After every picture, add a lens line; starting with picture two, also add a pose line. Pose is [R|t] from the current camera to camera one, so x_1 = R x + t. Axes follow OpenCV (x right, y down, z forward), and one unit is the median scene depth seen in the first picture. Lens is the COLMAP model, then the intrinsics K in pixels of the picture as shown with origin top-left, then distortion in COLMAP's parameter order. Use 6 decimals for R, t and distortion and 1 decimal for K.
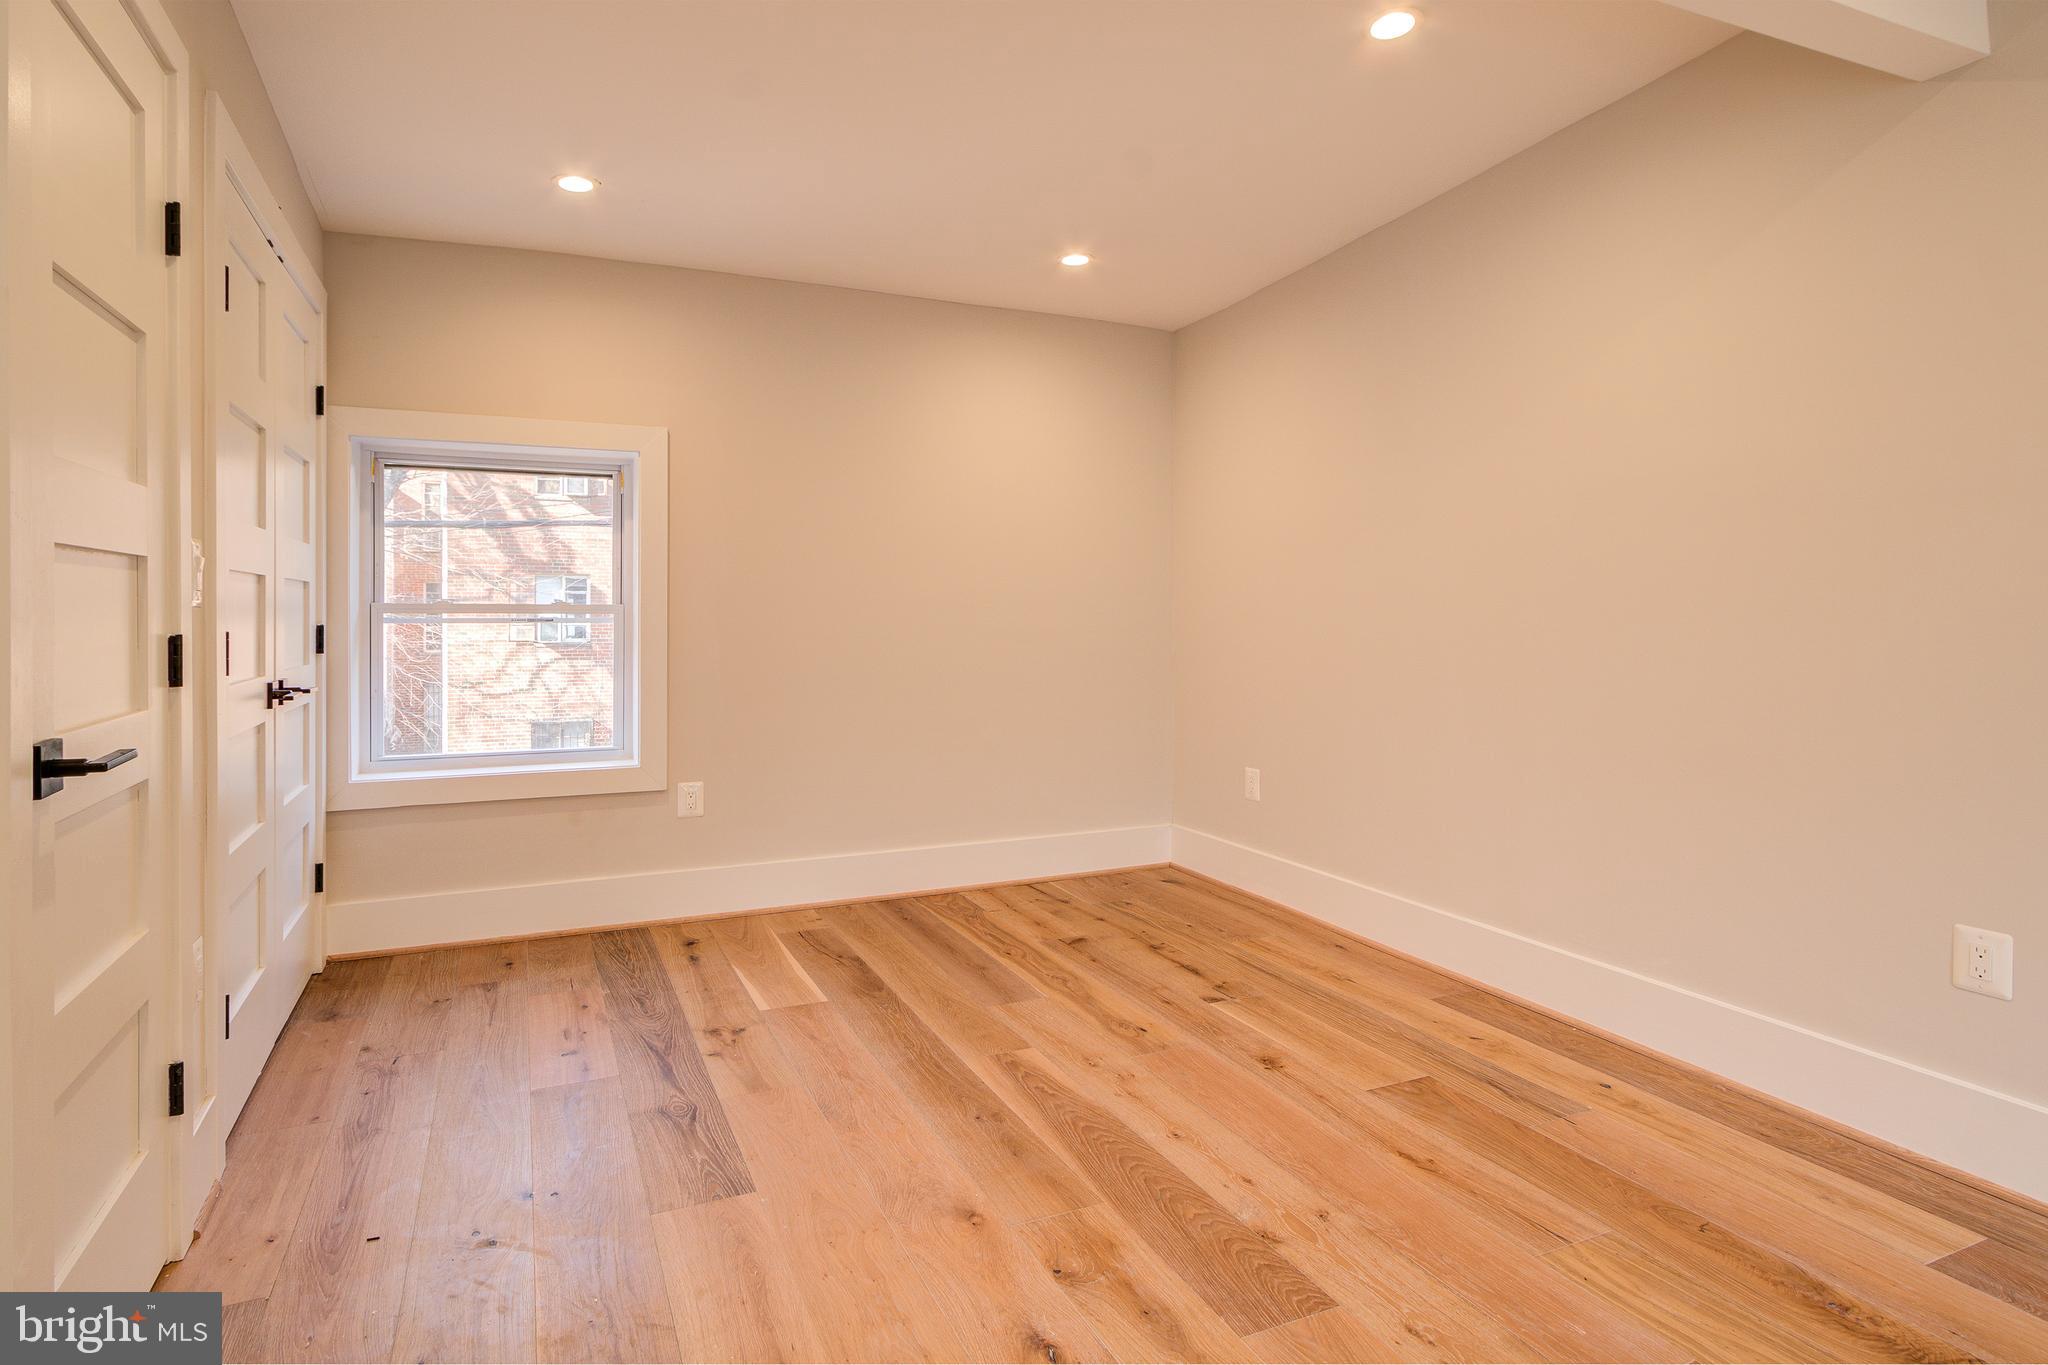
lens RADIAL K [[1090.2, 0, 1075.6], [0, 1090.2, 620.4], [0, 0, 1]] dist [0.000557, 0.001835]
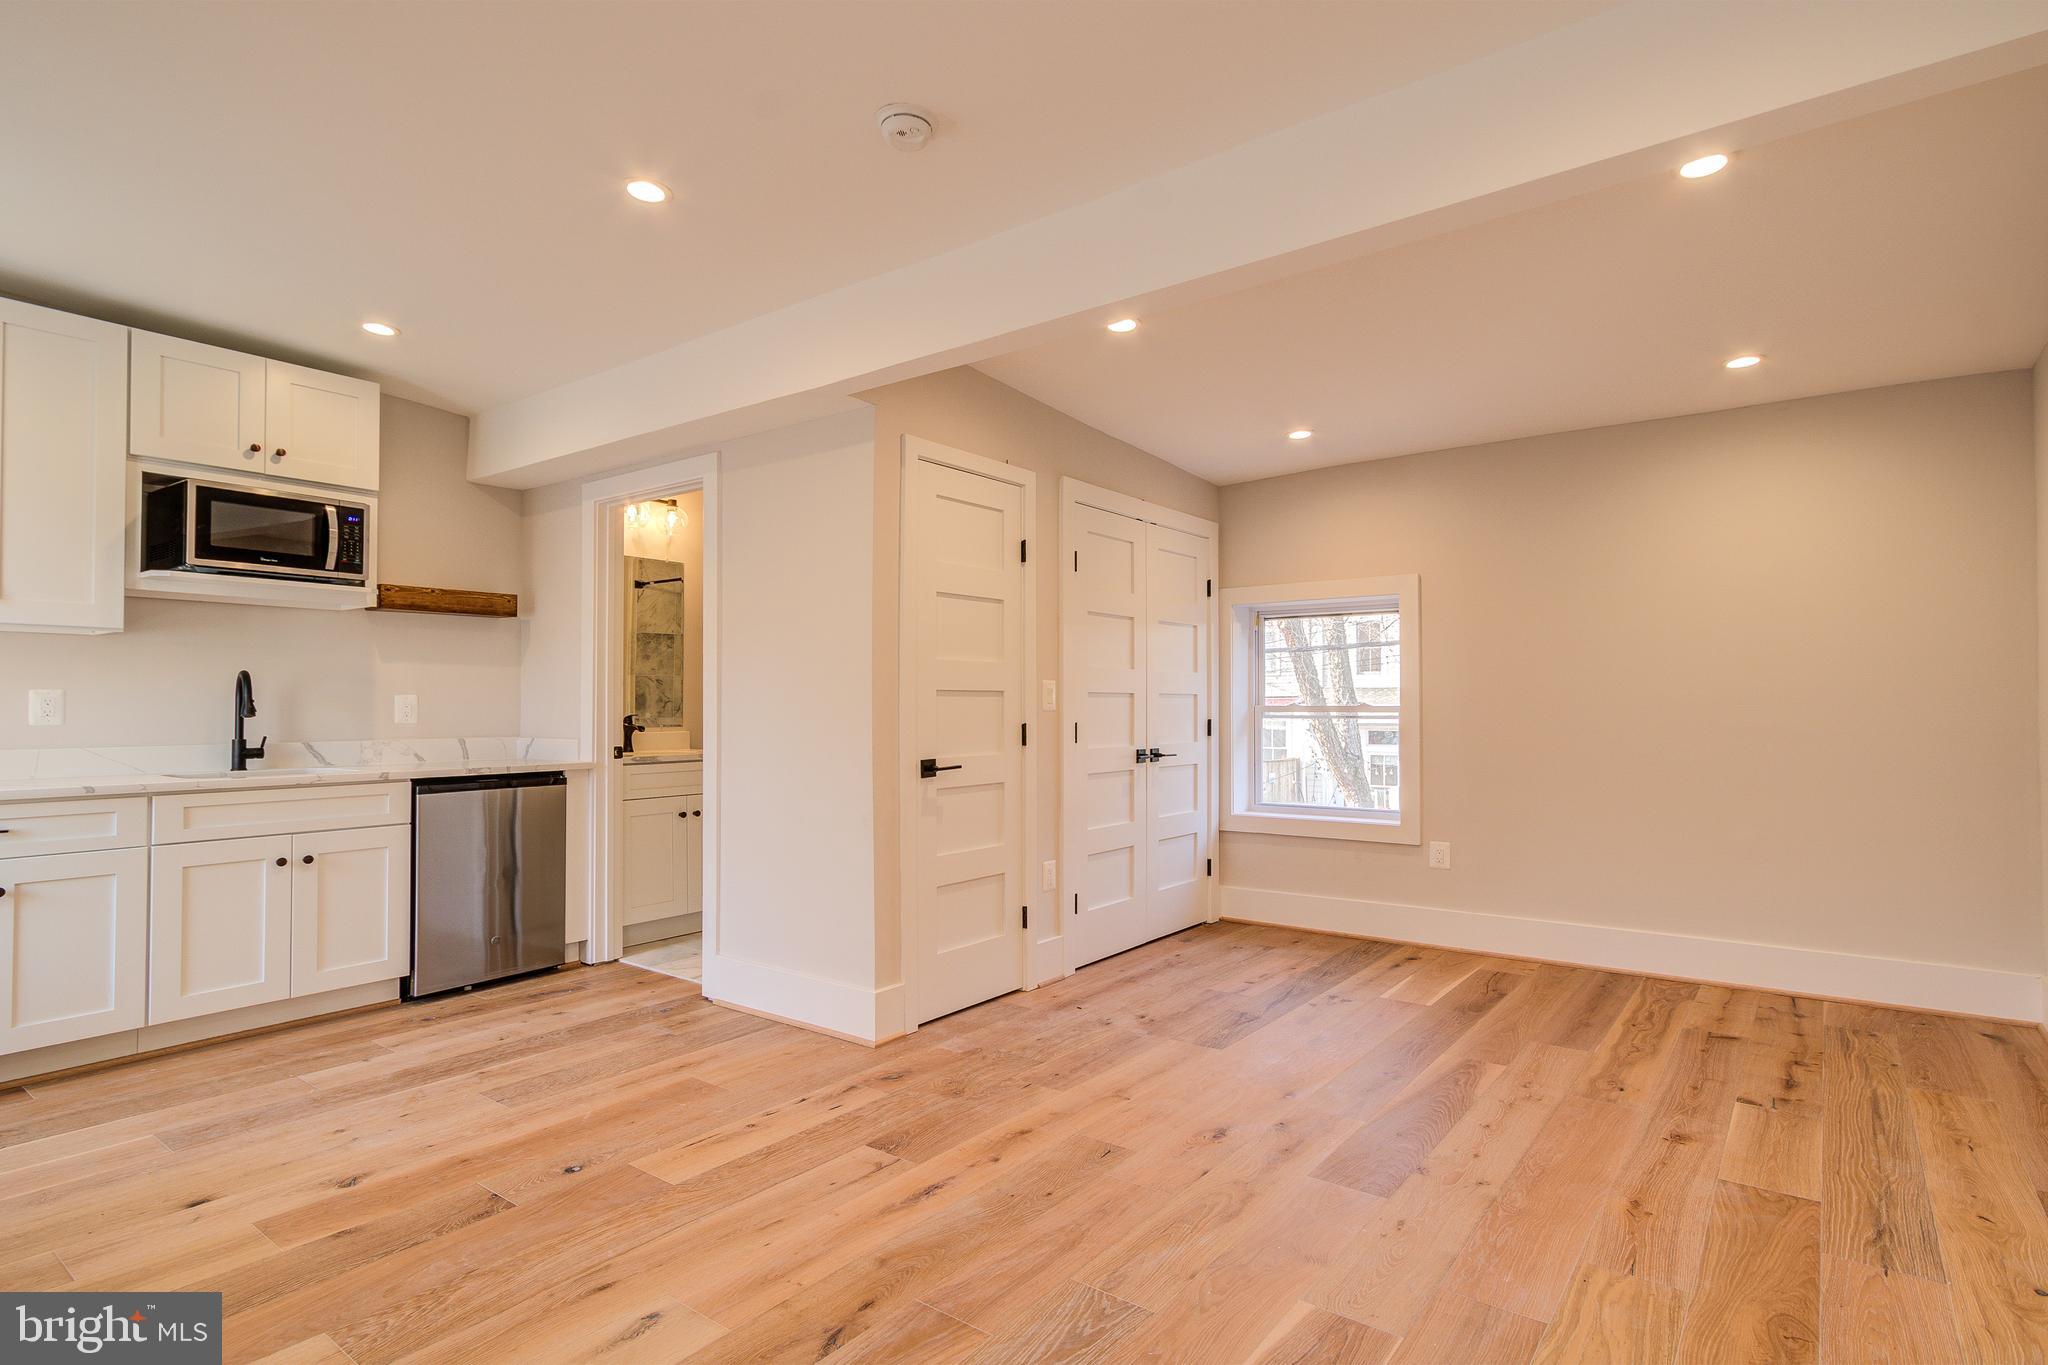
lens RADIAL K [[1048.3, 0, 1024.0], [0, 1048.3, 682.5], [0, 0, 1]] dist [0.003119, 0.000995]
pose [[0.480298, -0.021738, -0.876836, 0.644949], [-0.004518, 0.999618, -0.027256, -0.006958], [0.877093, 0.017053, 0.480017, -0.050528]]
